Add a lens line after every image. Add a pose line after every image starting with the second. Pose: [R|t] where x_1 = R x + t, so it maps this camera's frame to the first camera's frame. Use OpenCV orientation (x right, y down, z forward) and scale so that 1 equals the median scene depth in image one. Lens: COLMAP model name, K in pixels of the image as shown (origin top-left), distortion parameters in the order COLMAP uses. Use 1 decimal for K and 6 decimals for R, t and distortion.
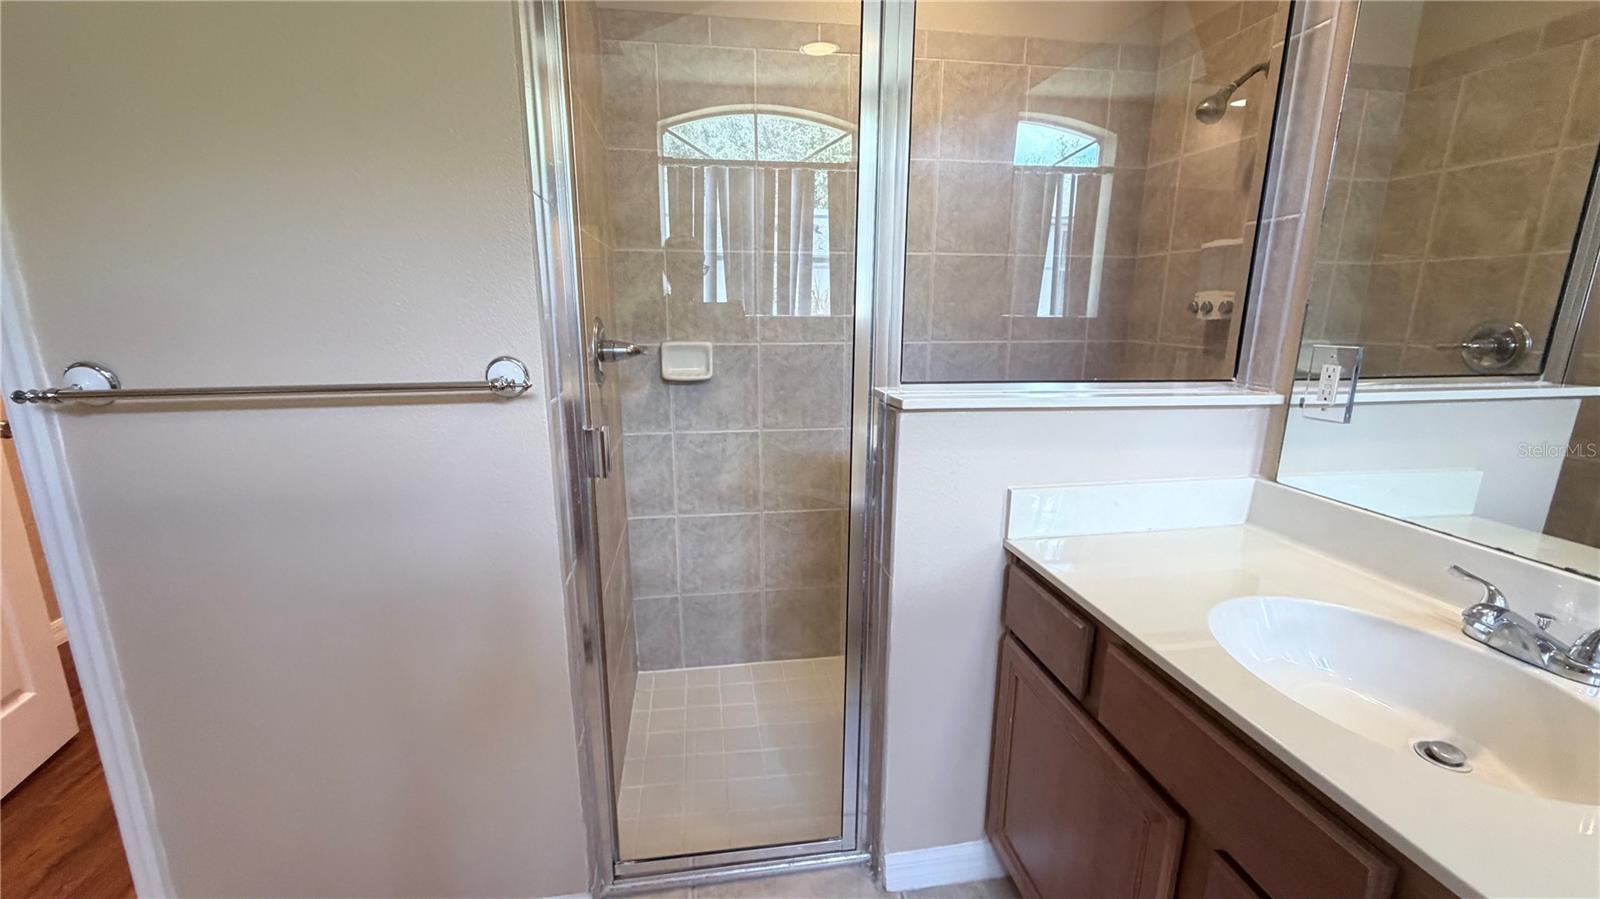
lens RADIAL K [[637.2, 0, 795.8], [0, 637.2, 450.9], [0, 0, 1]] dist [-0.000135, 0.000176]
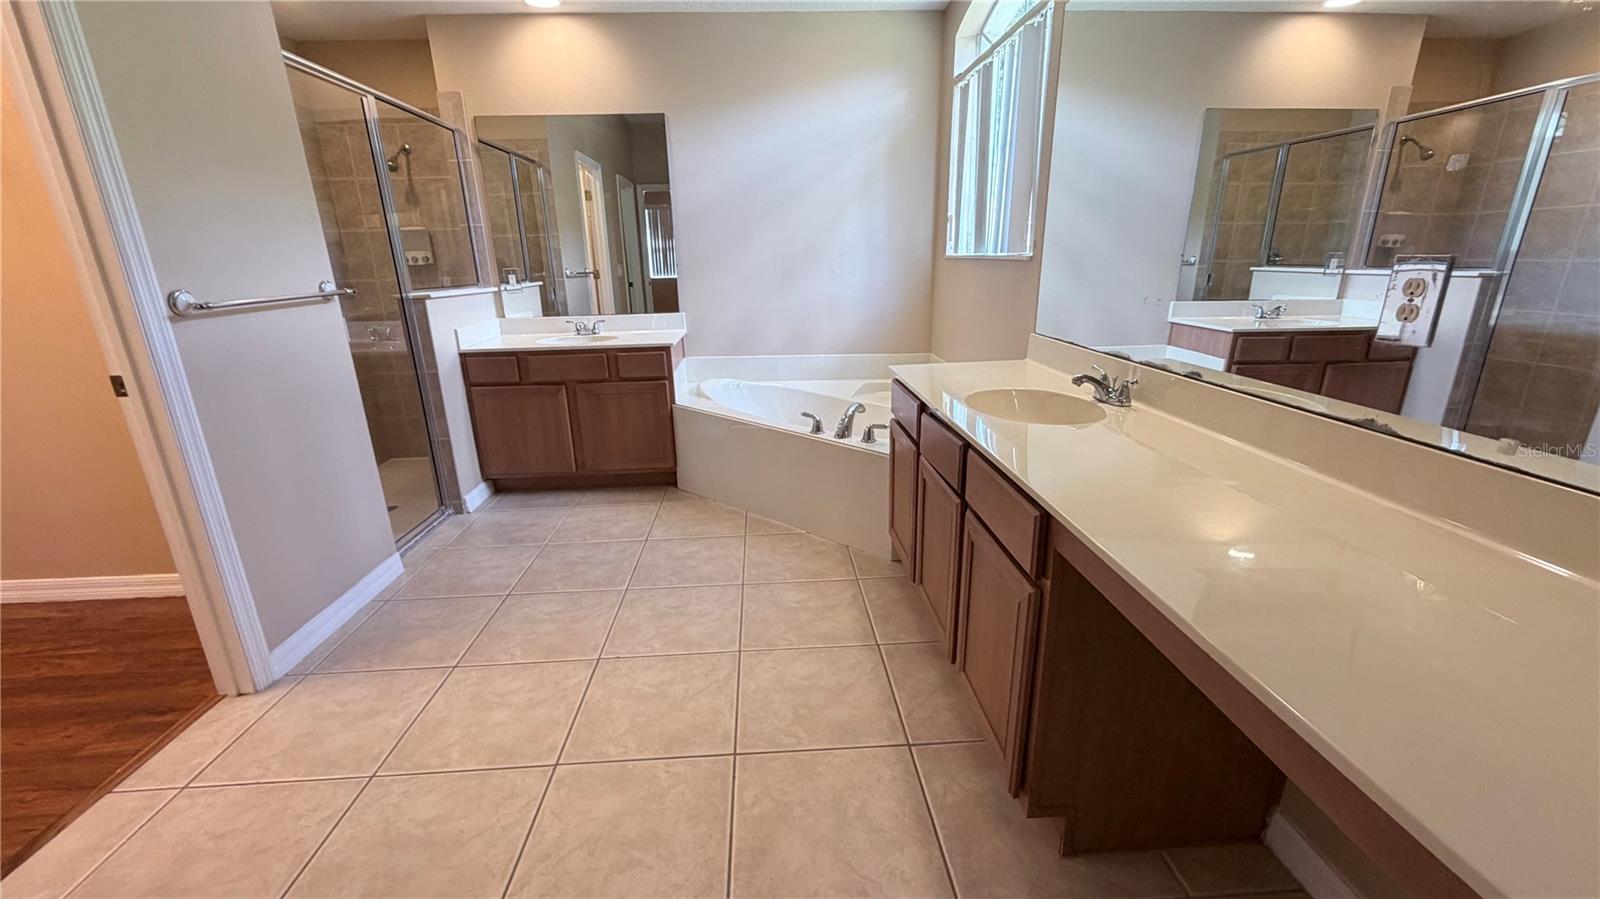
lens RADIAL K [[599.6, 0, 798.6], [0, 599.6, 430.5], [0, 0, 1]] dist [-0.000033, 0.000022]
pose [[0.084908, -0.281480, 0.955803, -1.884207], [0.237196, 0.937400, 0.254990, 0.147481], [-0.967744, 0.205062, 0.146359, -0.574739]]
